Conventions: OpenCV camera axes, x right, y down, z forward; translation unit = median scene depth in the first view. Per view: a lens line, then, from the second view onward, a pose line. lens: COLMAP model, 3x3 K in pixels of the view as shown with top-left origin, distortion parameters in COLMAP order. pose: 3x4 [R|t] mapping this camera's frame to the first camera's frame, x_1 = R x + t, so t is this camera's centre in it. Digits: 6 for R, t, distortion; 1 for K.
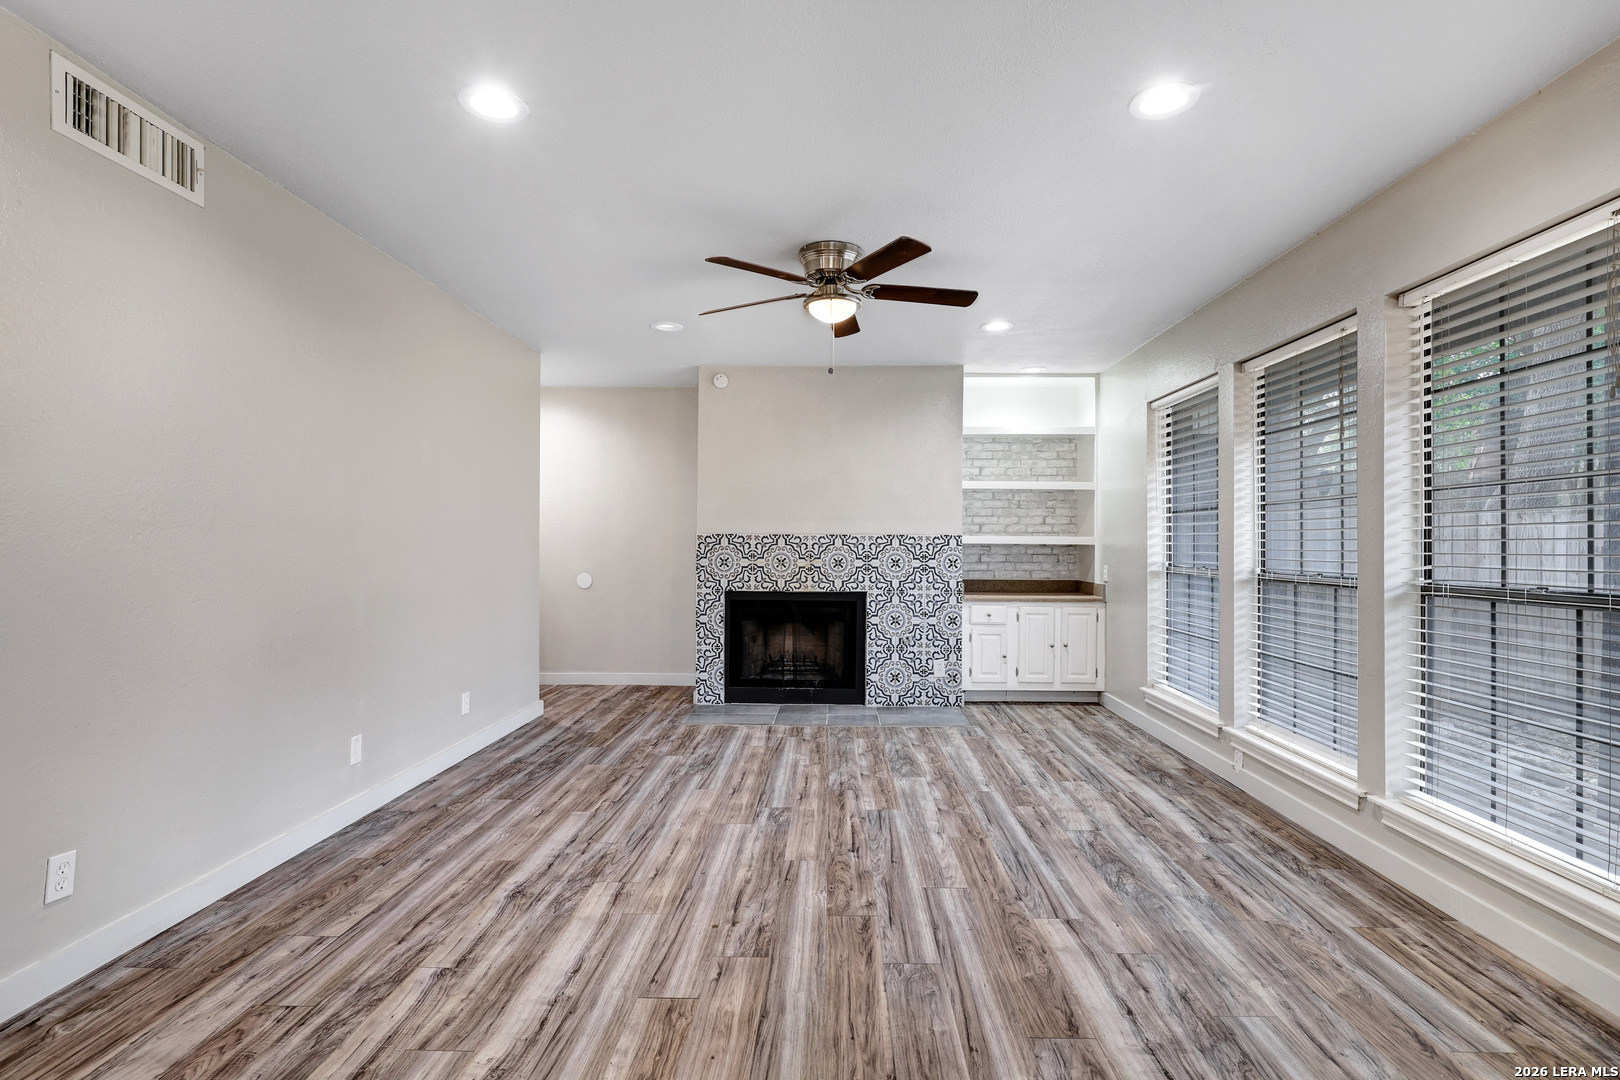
lens RADIAL K [[758.5, 0, 810.0], [0, 758.5, 540.0], [0, 0, 1]] dist [-0.006941, -0.000360]
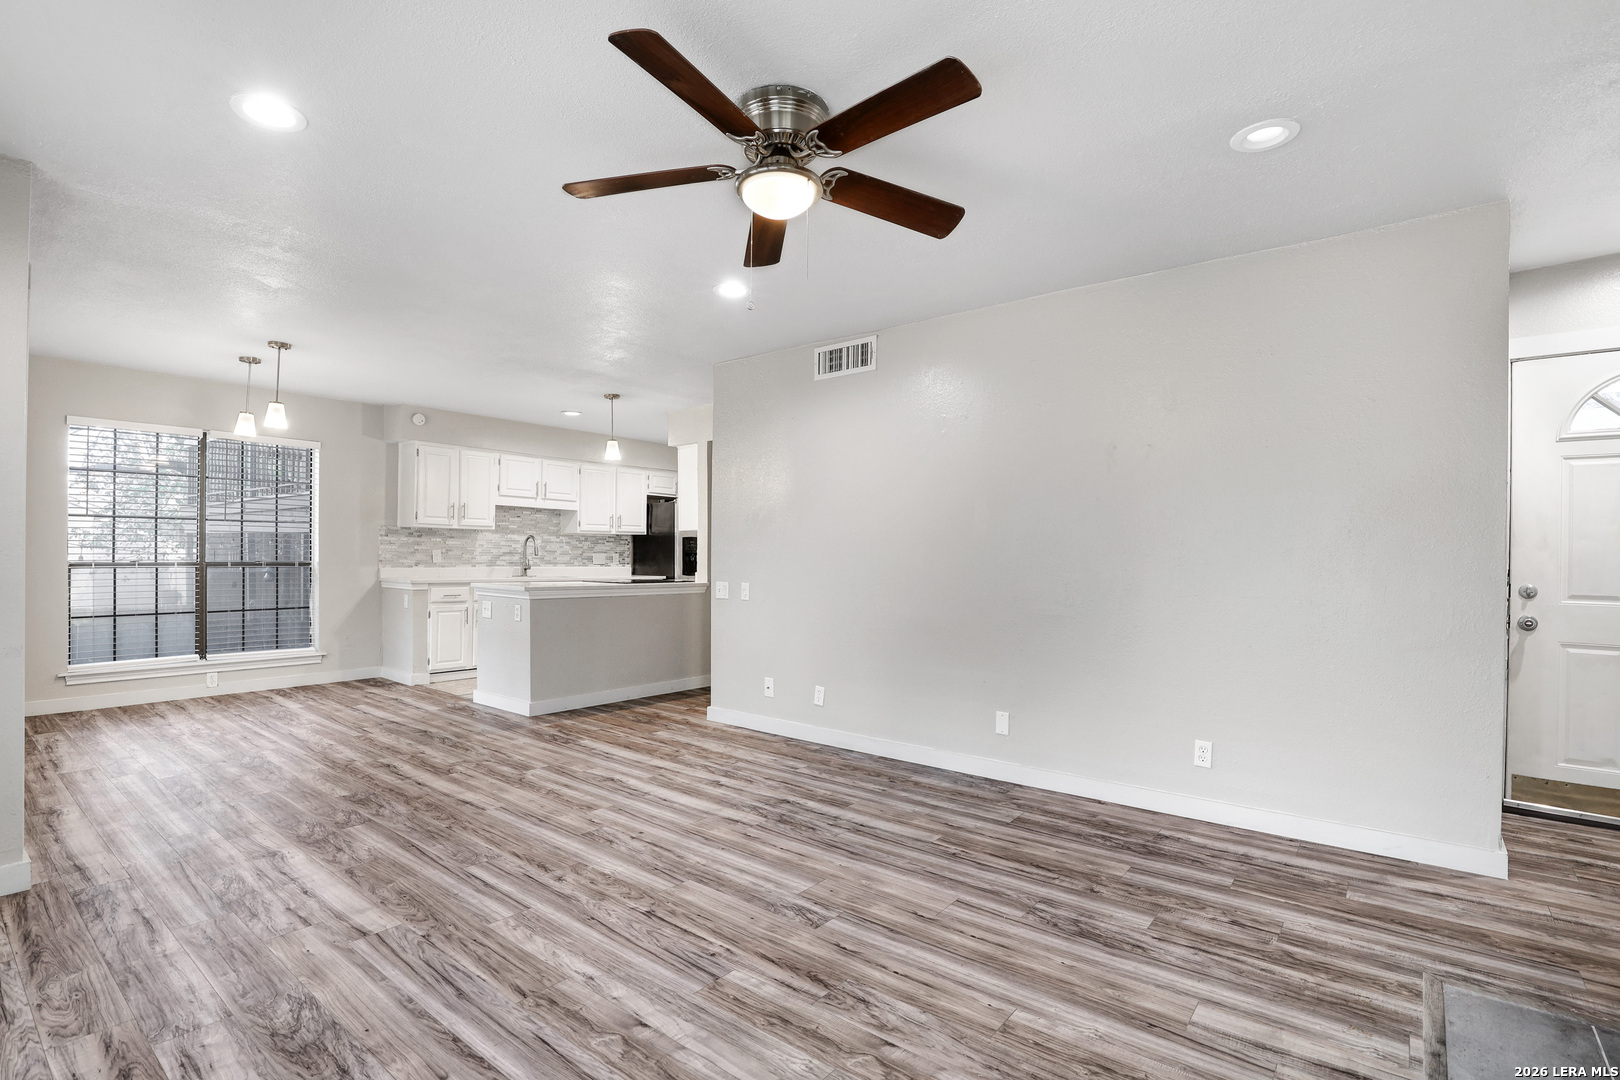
lens RADIAL K [[758.5, 0, 810.0], [0, 758.5, 540.0], [0, 0, 1]] dist [-0.006941, -0.000360]
pose [[-0.602563, -0.020547, -0.797807, 0.655646], [0.000332, 0.999662, -0.025997, 0.016229], [0.798071, -0.015929, -0.602353, 1.720371]]
